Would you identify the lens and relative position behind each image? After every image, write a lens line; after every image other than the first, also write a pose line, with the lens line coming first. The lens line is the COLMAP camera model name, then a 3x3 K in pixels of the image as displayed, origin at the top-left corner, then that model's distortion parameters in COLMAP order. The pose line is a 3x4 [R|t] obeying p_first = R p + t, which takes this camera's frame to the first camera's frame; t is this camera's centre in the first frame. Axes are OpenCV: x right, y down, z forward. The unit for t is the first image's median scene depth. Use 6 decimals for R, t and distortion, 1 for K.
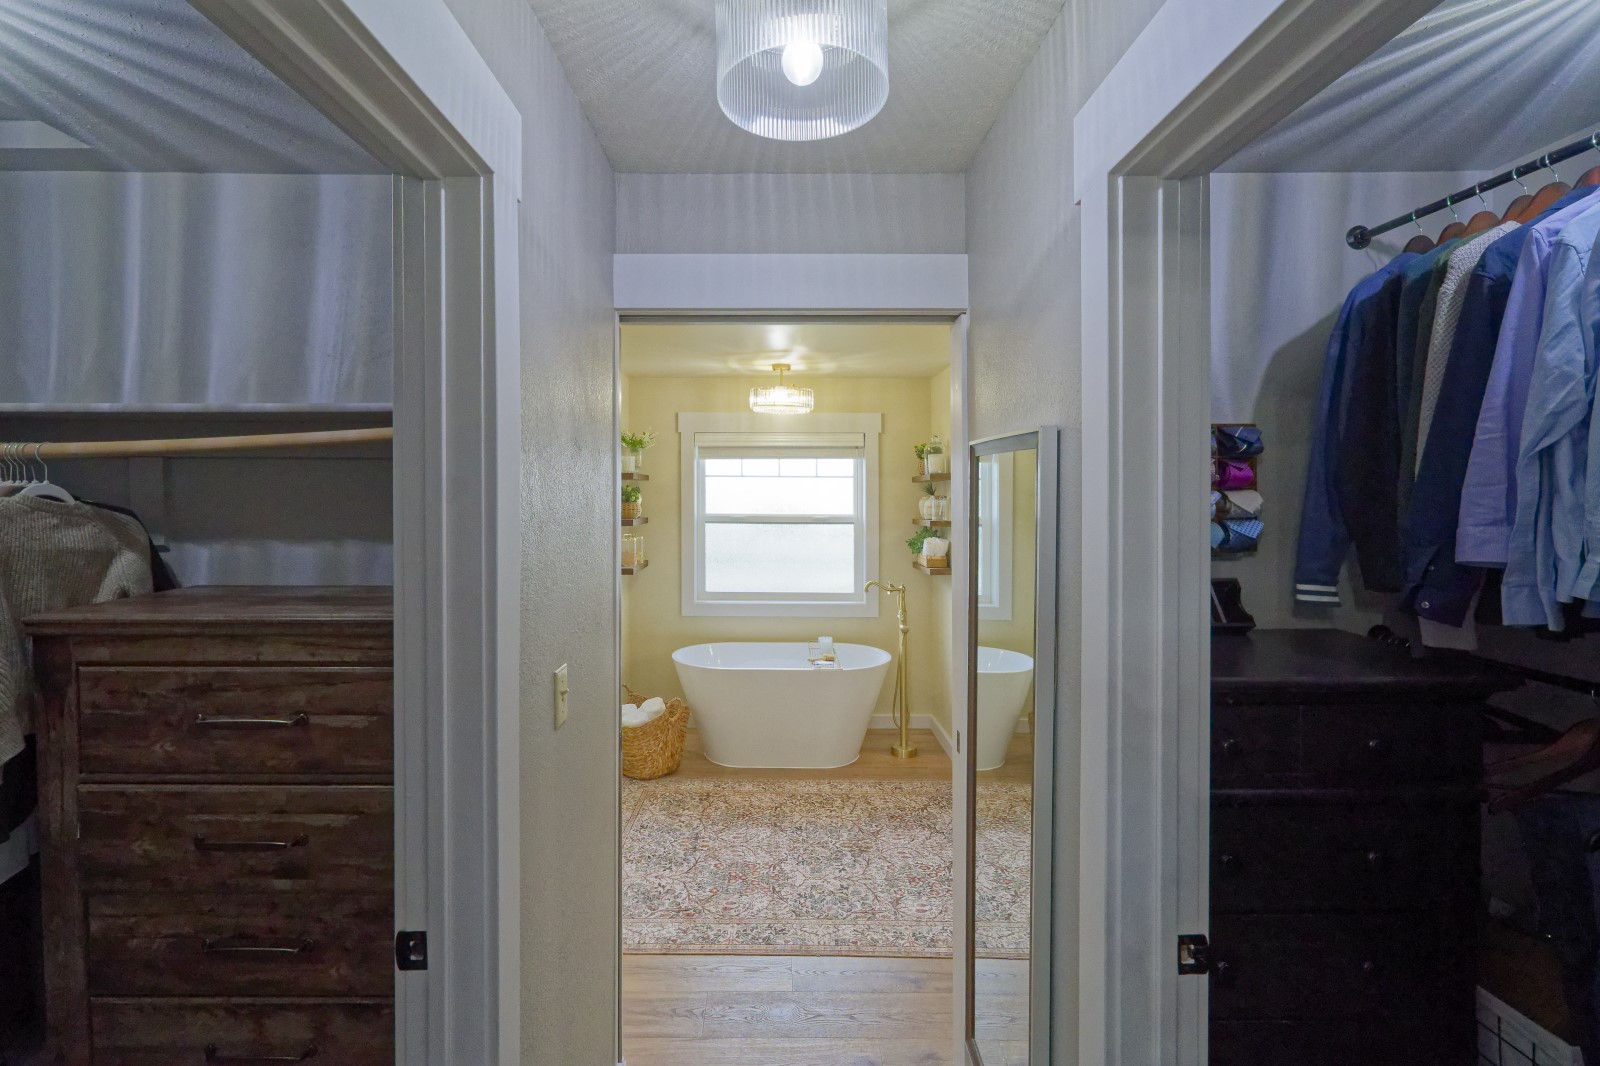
lens RADIAL K [[703.6, 0, 770.9], [0, 703.6, 507.5], [0, 0, 1]] dist [-0.006251, 0.003094]
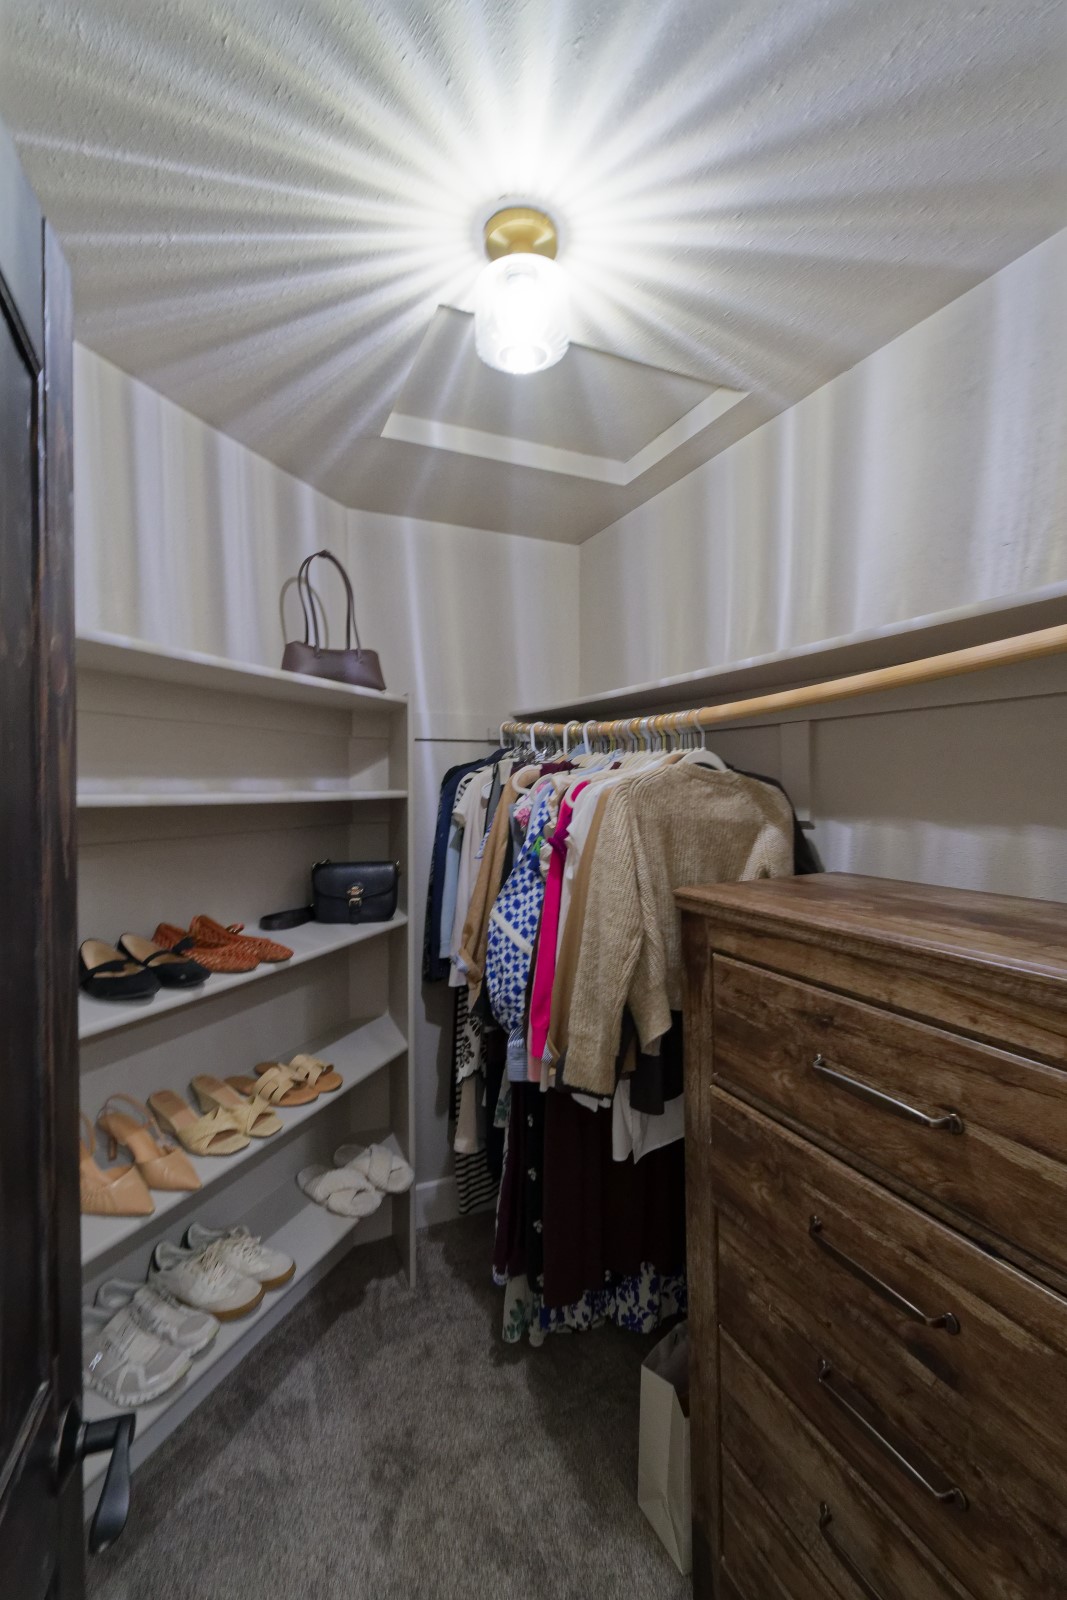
lens RADIAL K [[703.6, 0, 528.3], [0, 703.6, 796.5], [0, 0, 1]] dist [-0.006251, 0.003094]
pose [[0.410181, 0.013323, -0.911907, -0.273666], [-0.010669, 0.999895, 0.009810, 0.023275], [0.911942, 0.005705, 0.410281, 0.419690]]
